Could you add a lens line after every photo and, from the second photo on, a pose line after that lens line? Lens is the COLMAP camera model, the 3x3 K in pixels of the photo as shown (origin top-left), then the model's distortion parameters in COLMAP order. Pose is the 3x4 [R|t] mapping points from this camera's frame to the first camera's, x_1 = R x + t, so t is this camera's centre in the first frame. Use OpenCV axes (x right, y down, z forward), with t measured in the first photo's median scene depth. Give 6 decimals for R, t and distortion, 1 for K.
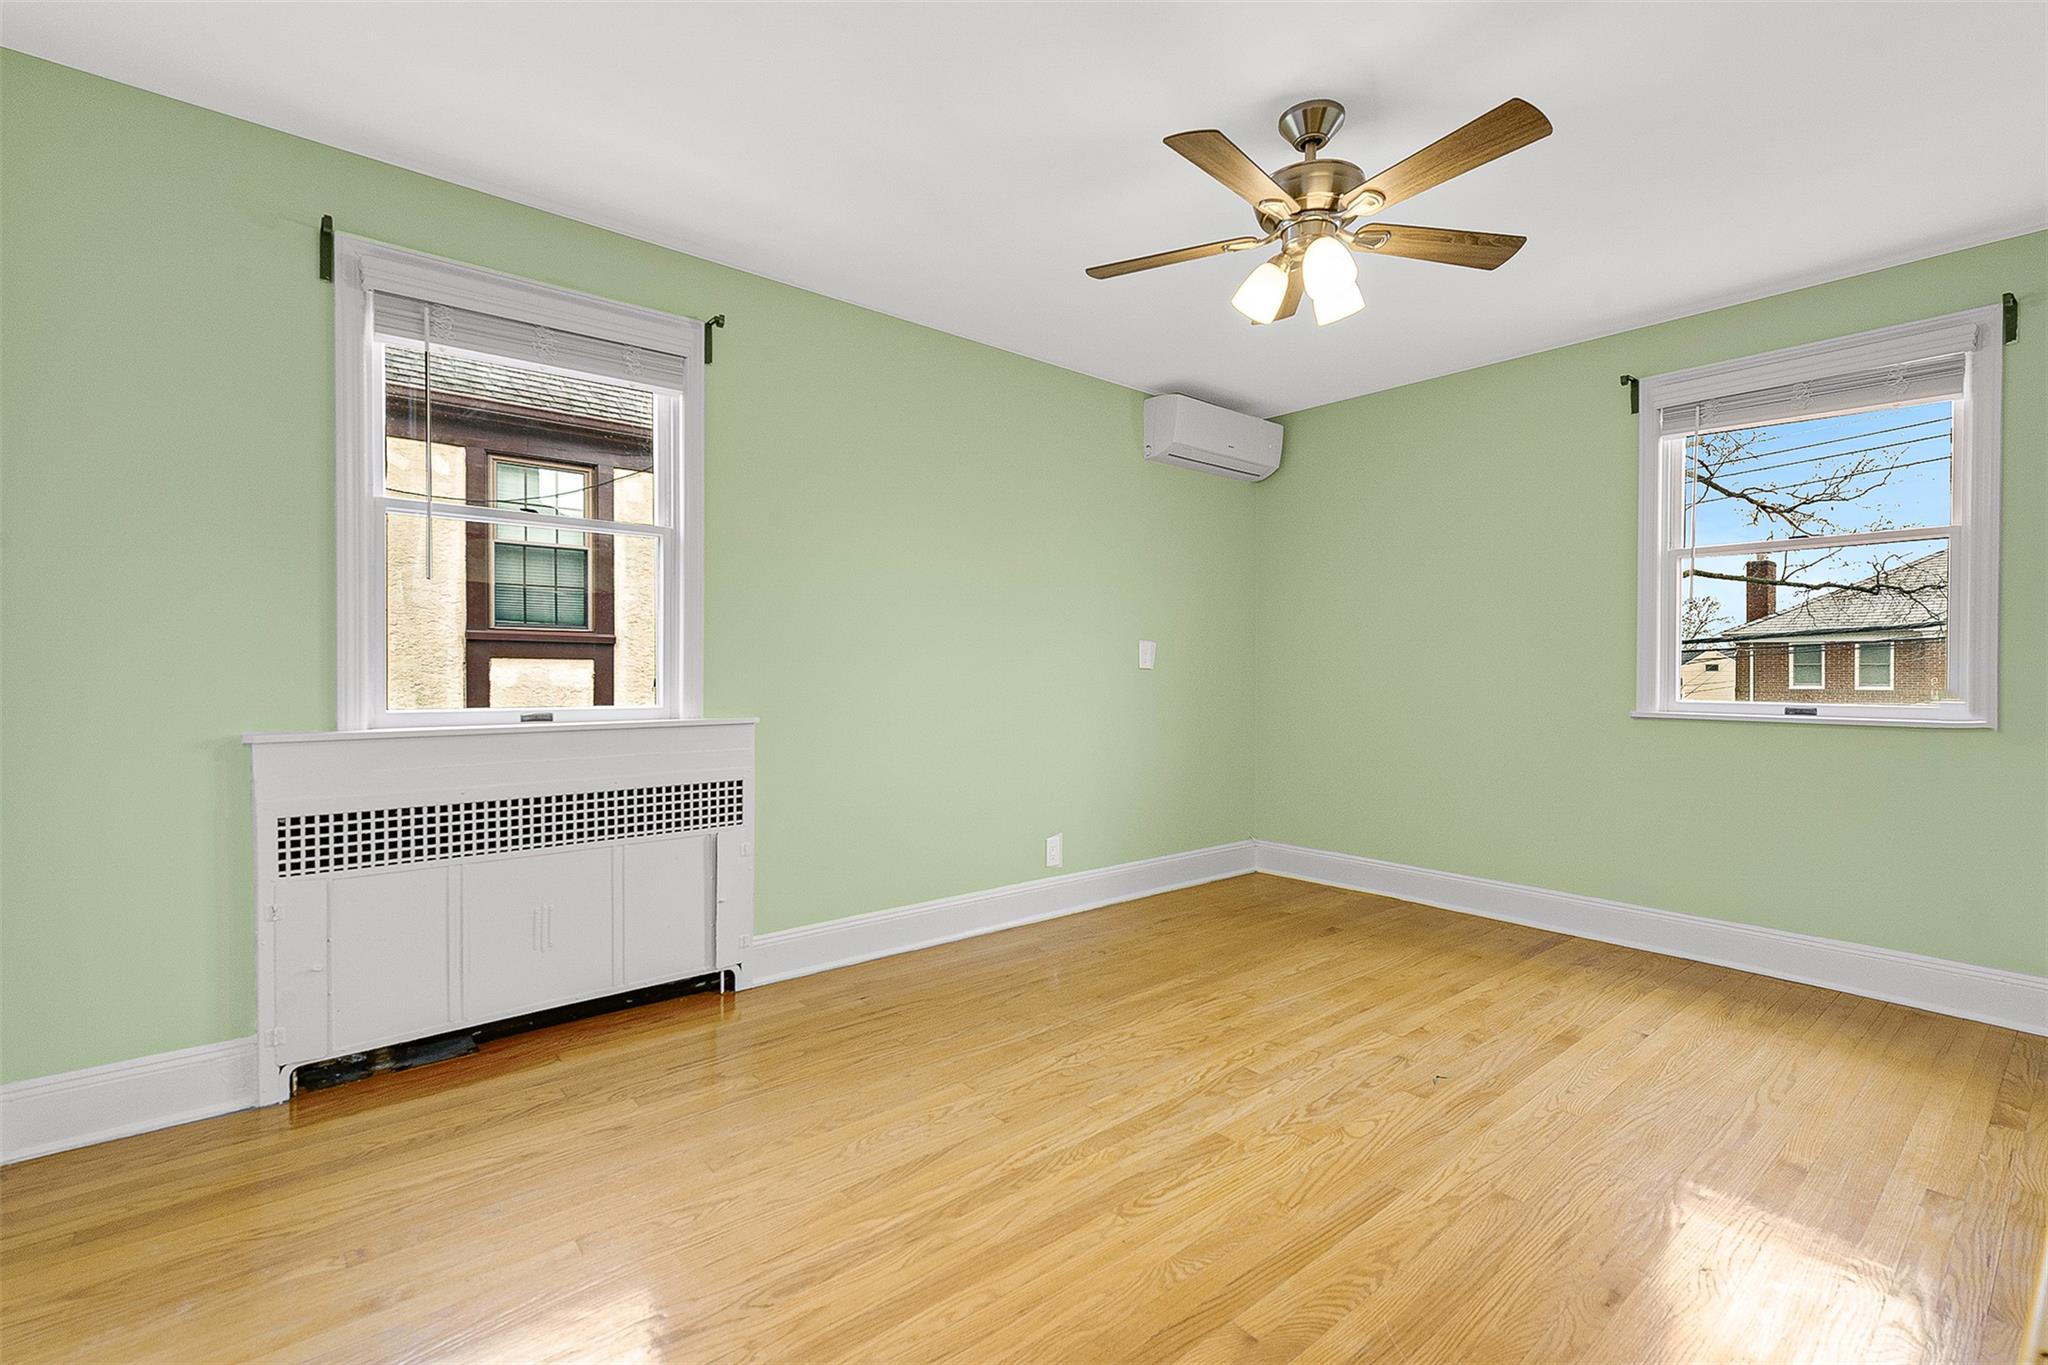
lens RADIAL K [[912.1, 0, 1024.0], [0, 912.1, 682.5], [0, 0, 1]] dist [0.027533, -0.009406]
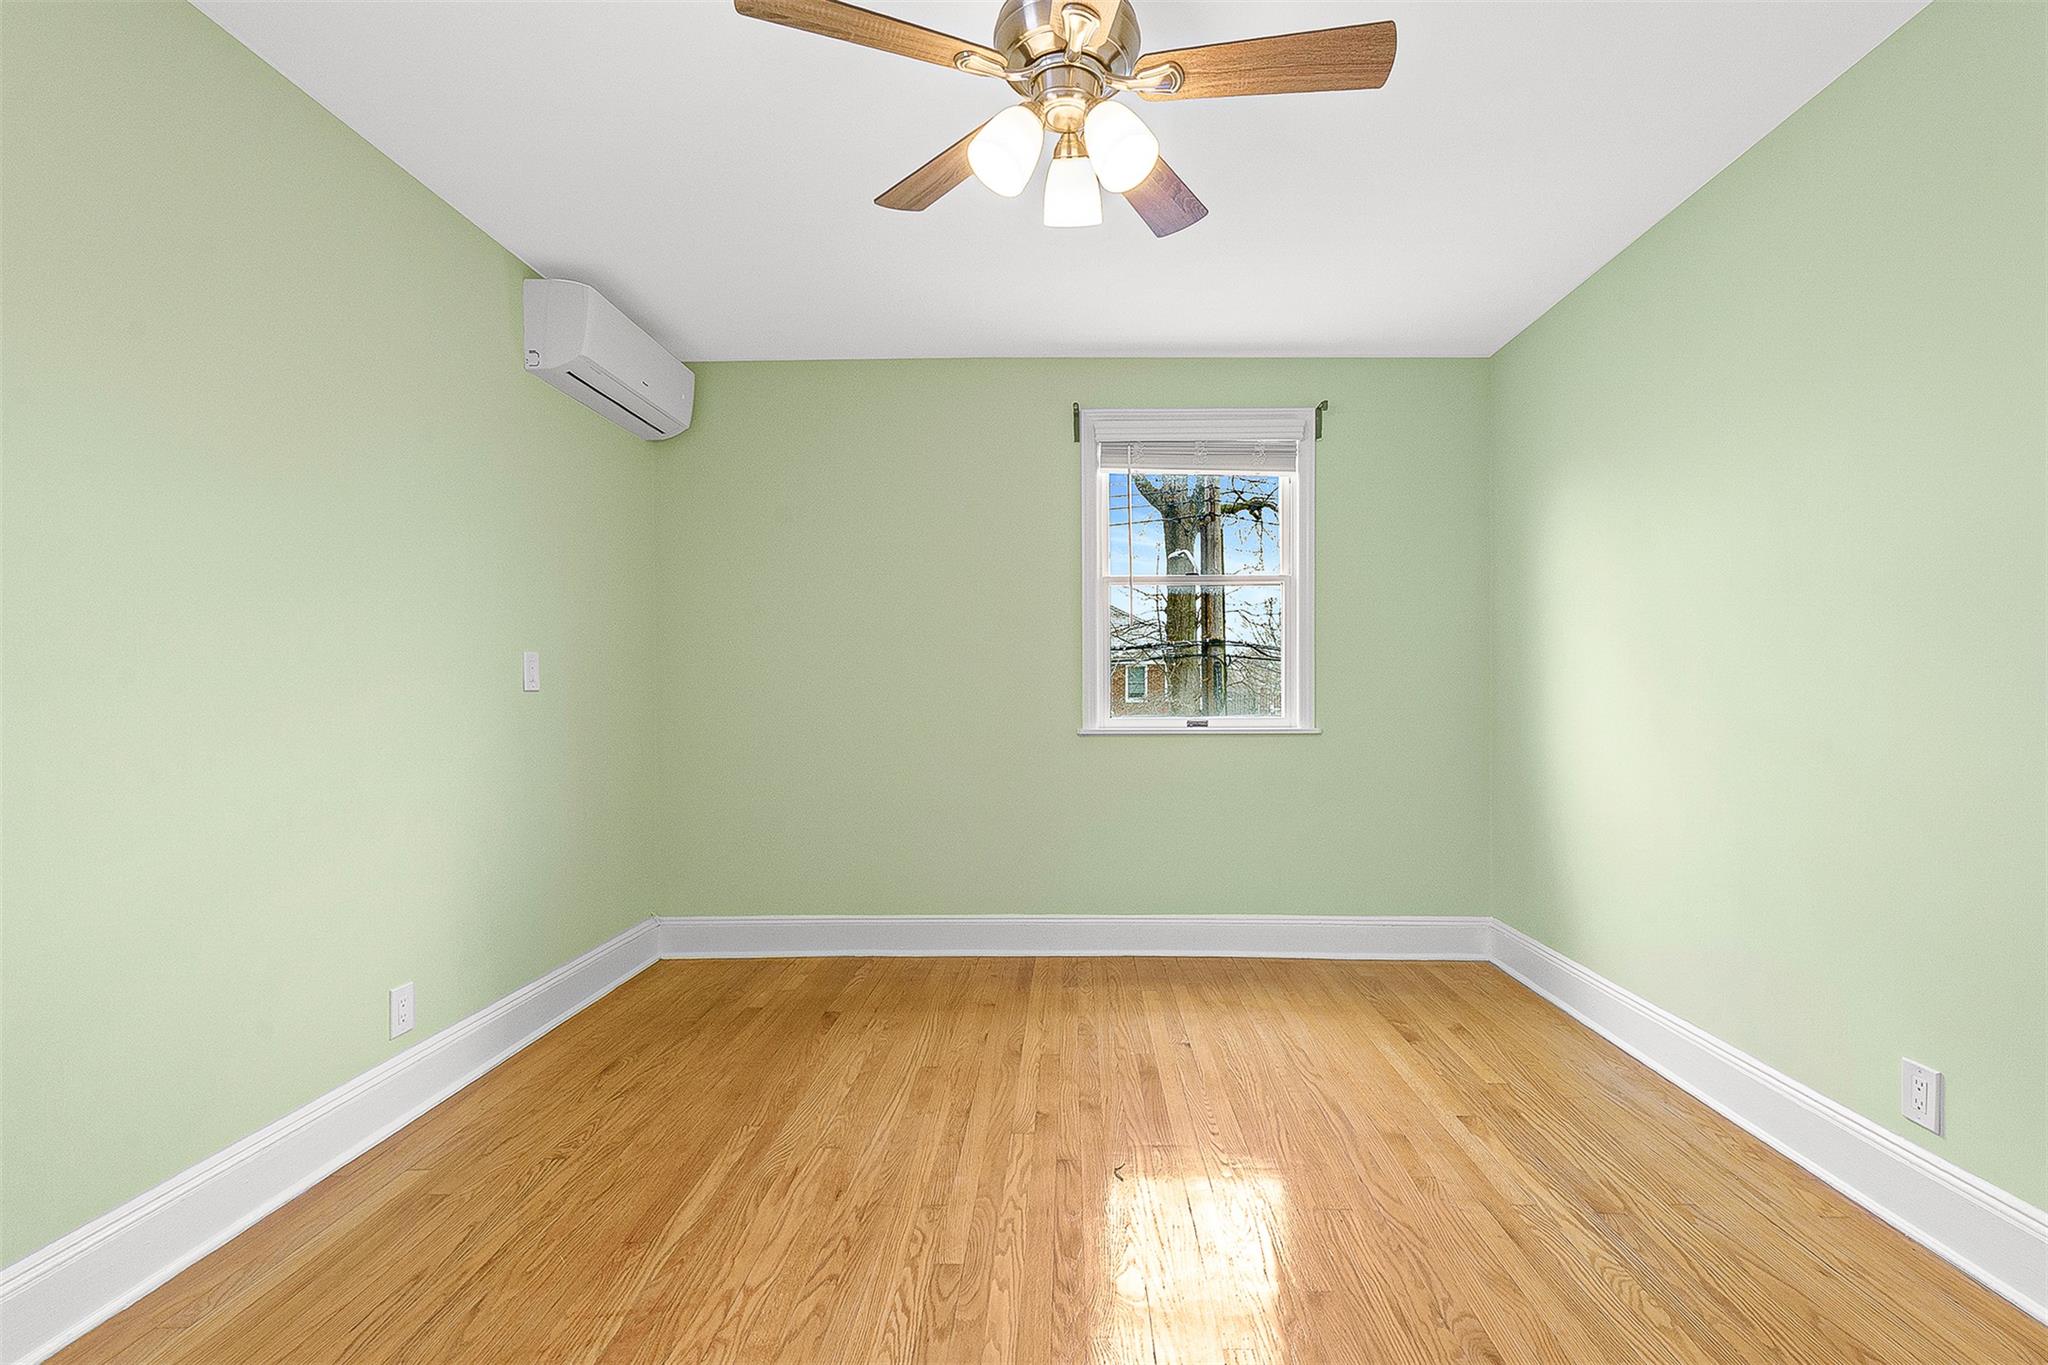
lens RADIAL K [[949.4, 0, 1029.0], [0, 949.4, 705.2], [0, 0, 1]] dist [0.017010, -0.000230]
pose [[0.651912, -0.019012, 0.758056, -0.210092], [0.015545, 0.999811, 0.011707, -0.010041], [-0.758135, 0.004152, 0.652085, 0.387446]]
